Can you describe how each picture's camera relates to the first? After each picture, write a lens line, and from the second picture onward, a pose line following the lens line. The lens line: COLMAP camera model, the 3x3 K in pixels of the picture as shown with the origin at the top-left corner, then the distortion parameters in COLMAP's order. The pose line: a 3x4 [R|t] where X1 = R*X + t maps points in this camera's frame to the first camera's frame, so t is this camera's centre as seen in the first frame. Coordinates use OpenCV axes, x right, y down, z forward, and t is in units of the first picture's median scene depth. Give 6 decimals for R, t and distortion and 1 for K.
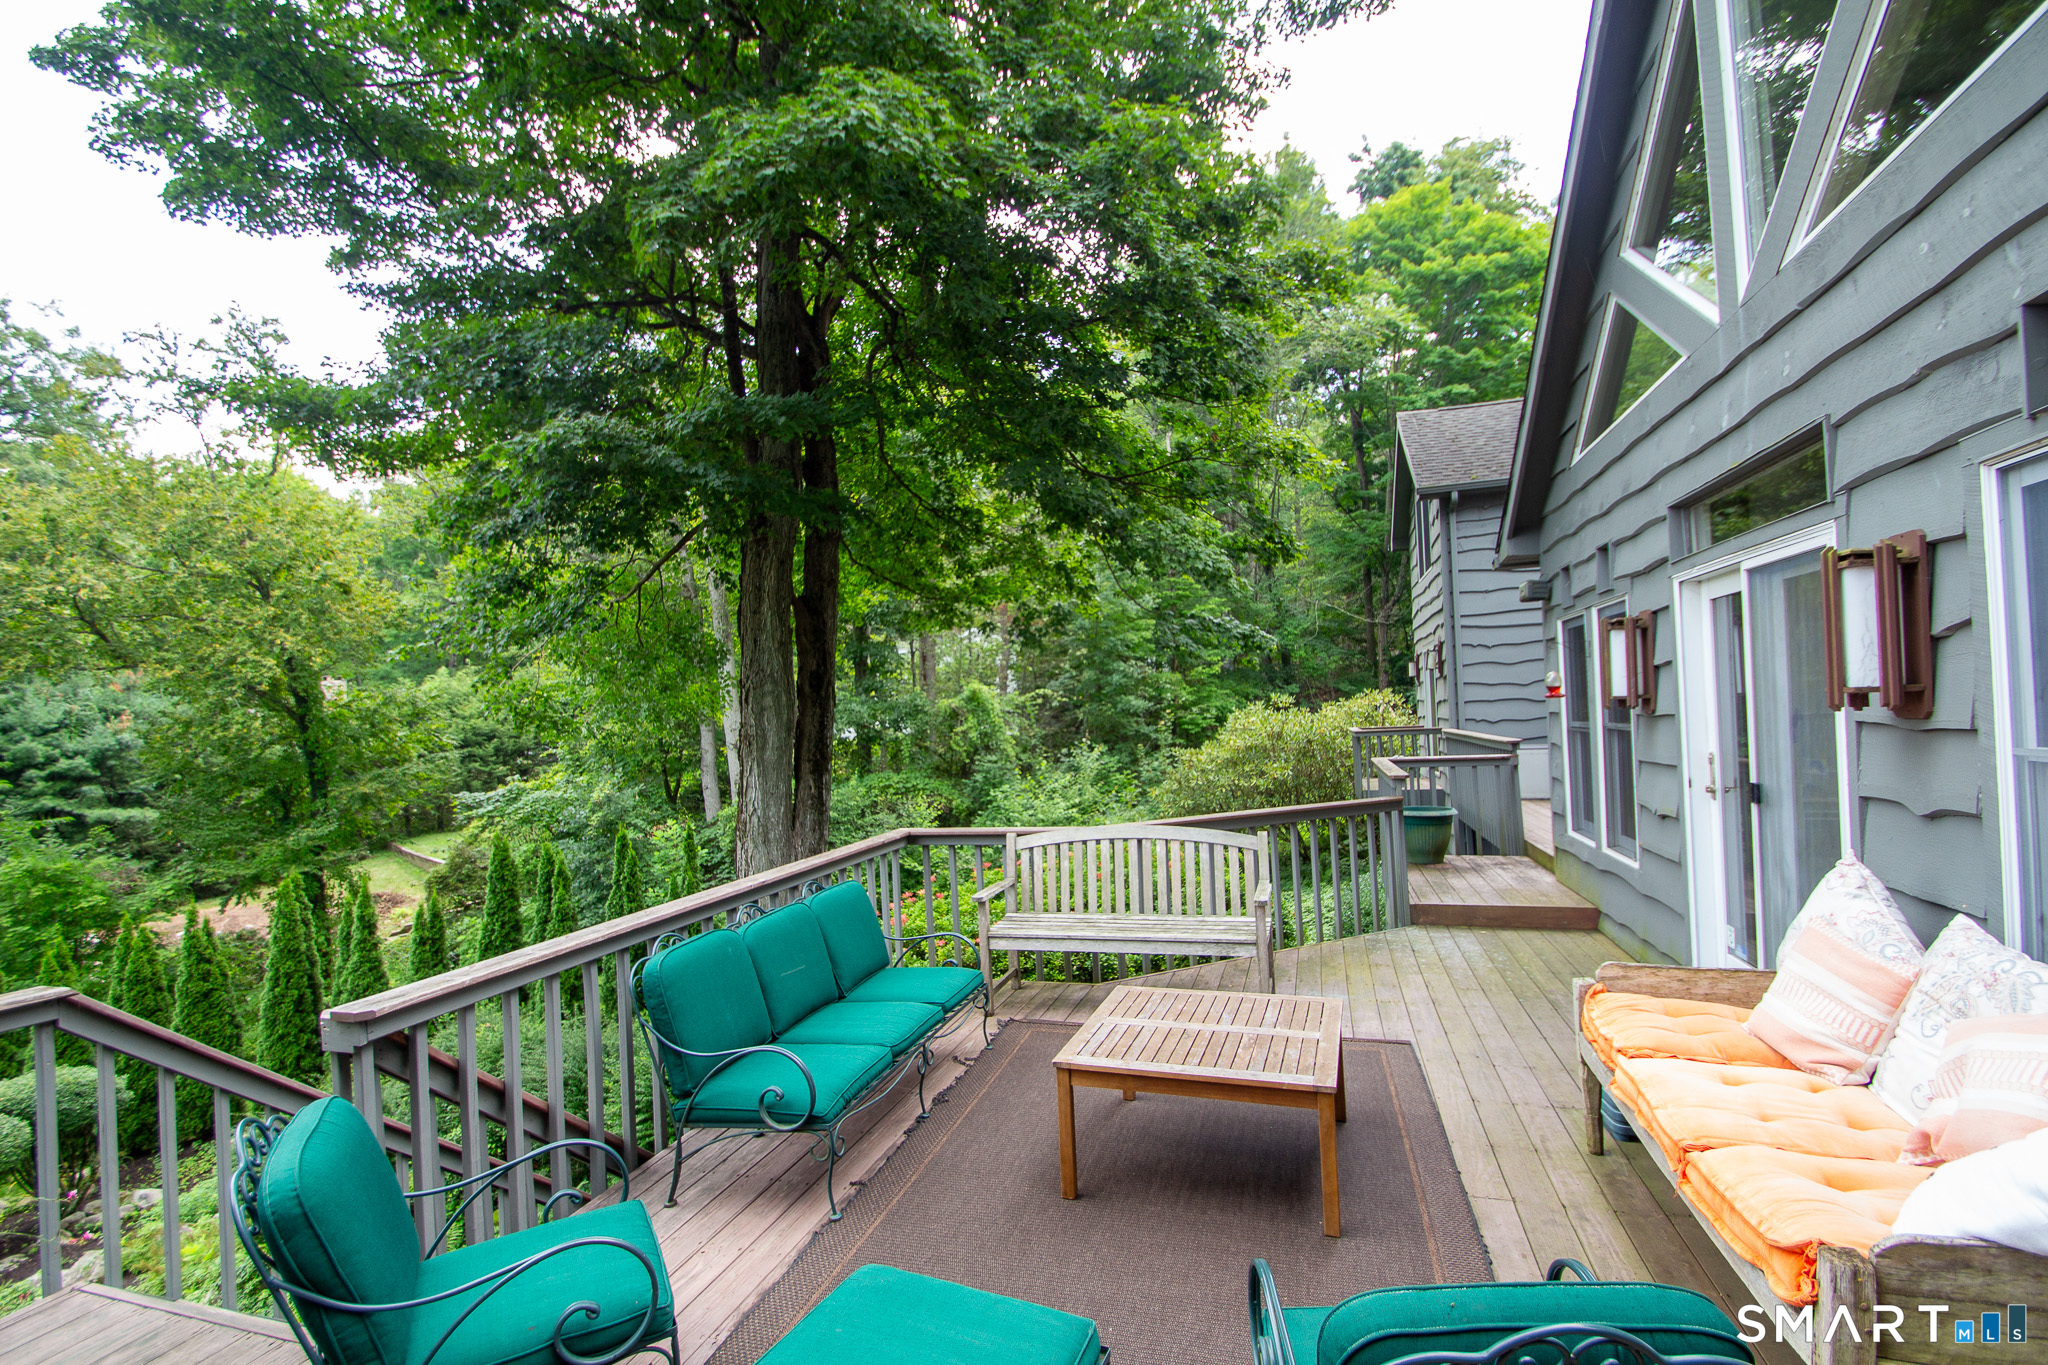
lens RADIAL K [[949.0, 0, 1009.3], [0, 949.0, 691.5], [0, 0, 1]] dist [-0.005706, -0.005555]
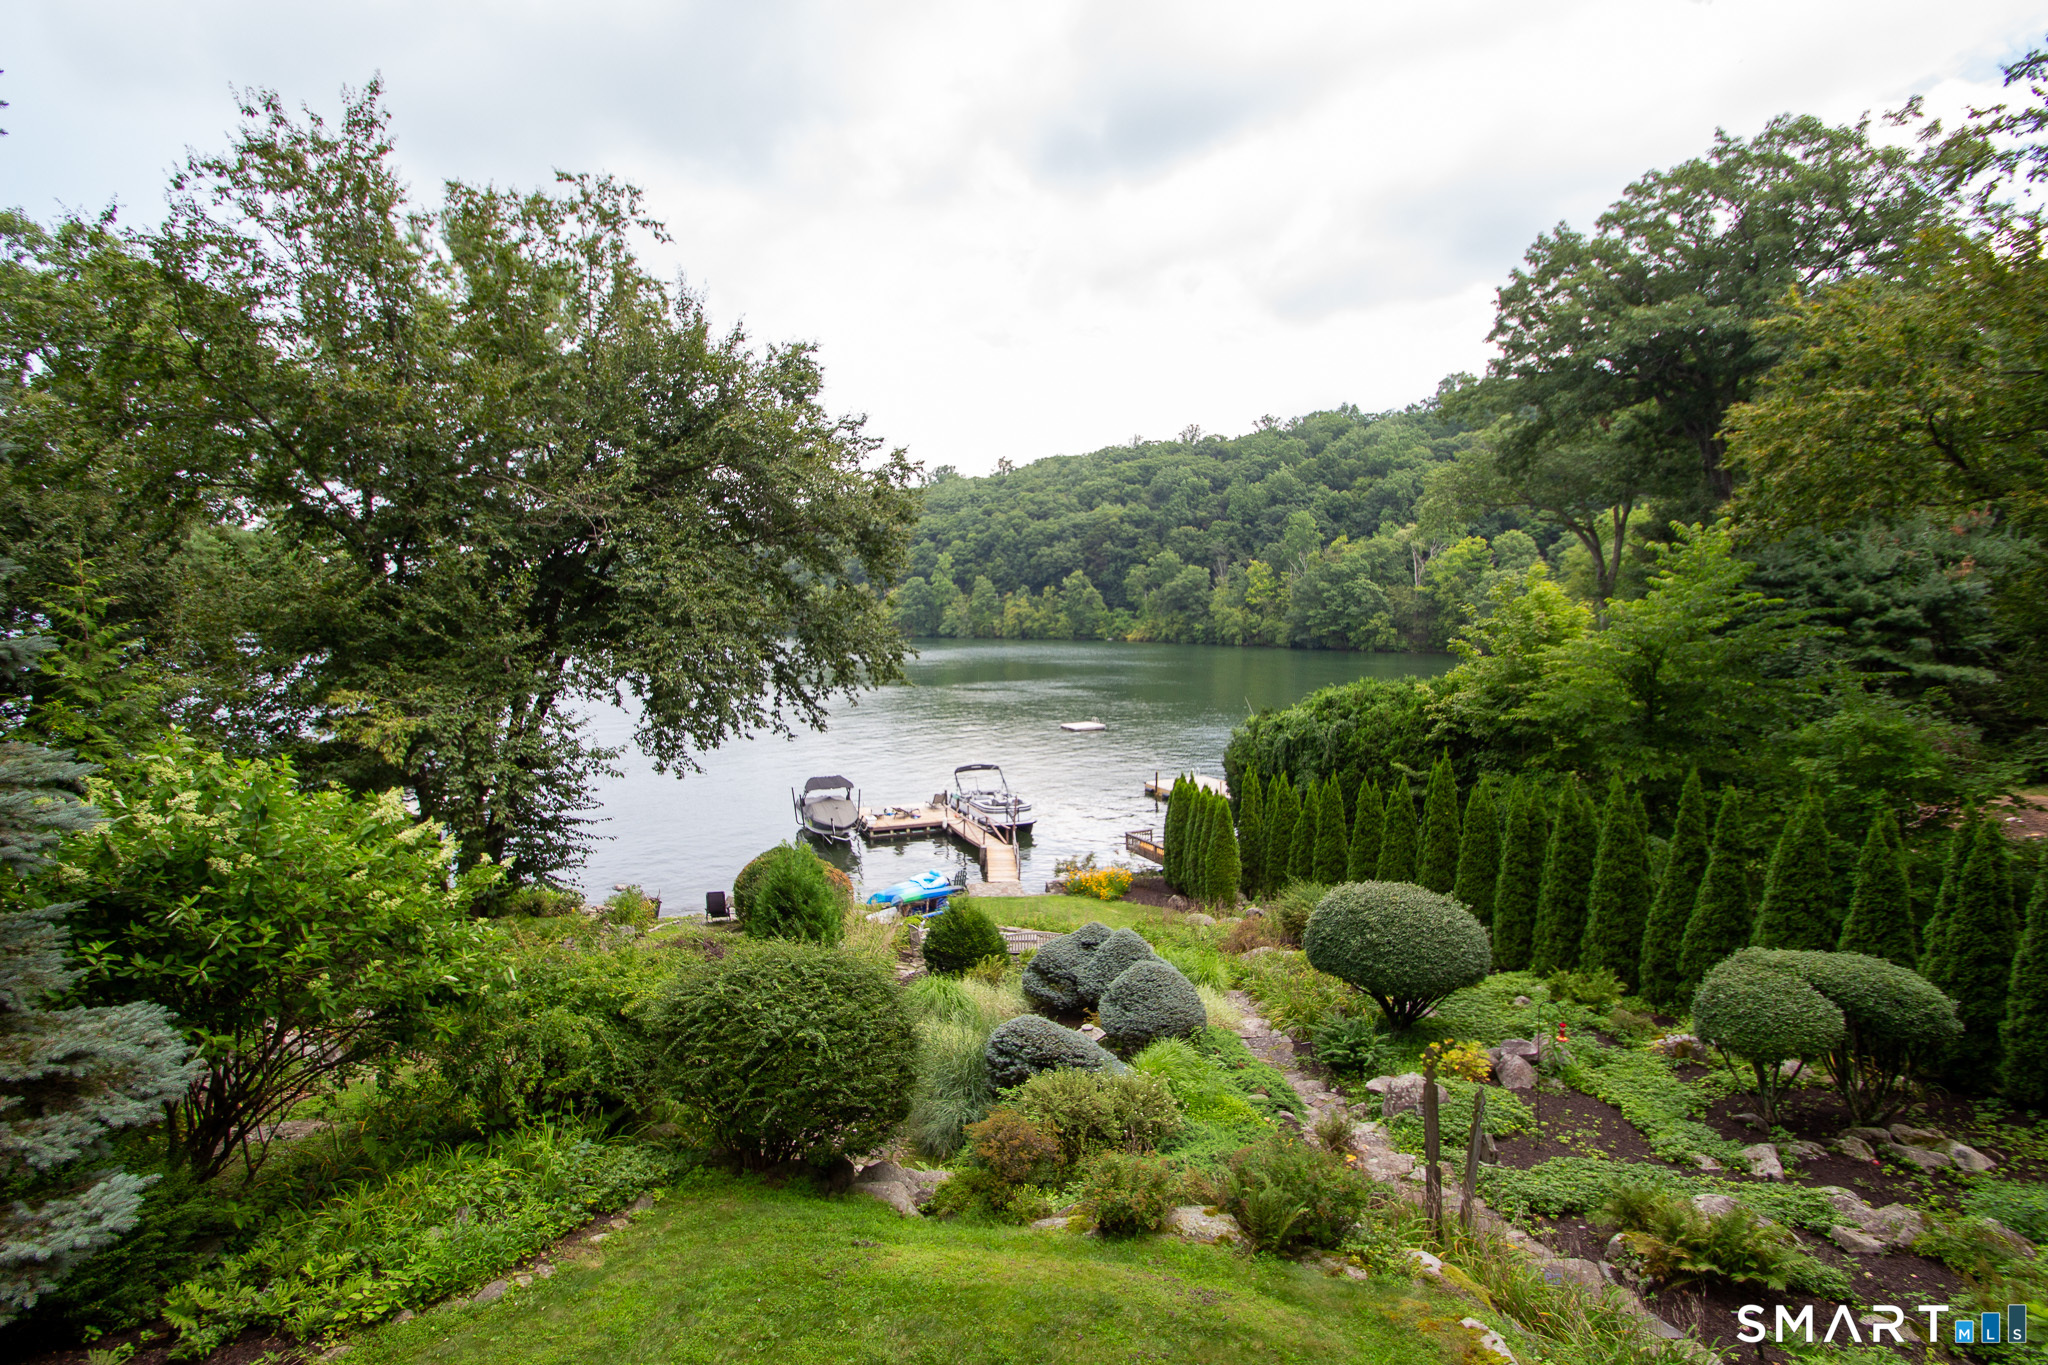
lens RADIAL K [[949.0, 0, 1008.6], [0, 949.0, 682.1], [0, 0, 1]] dist [-0.005706, -0.005555]
pose [[0.034799, 0.113928, -0.992879, -0.088076], [0.033491, 0.992790, 0.115091, 0.006802], [0.998833, -0.037258, 0.030733, 0.073742]]
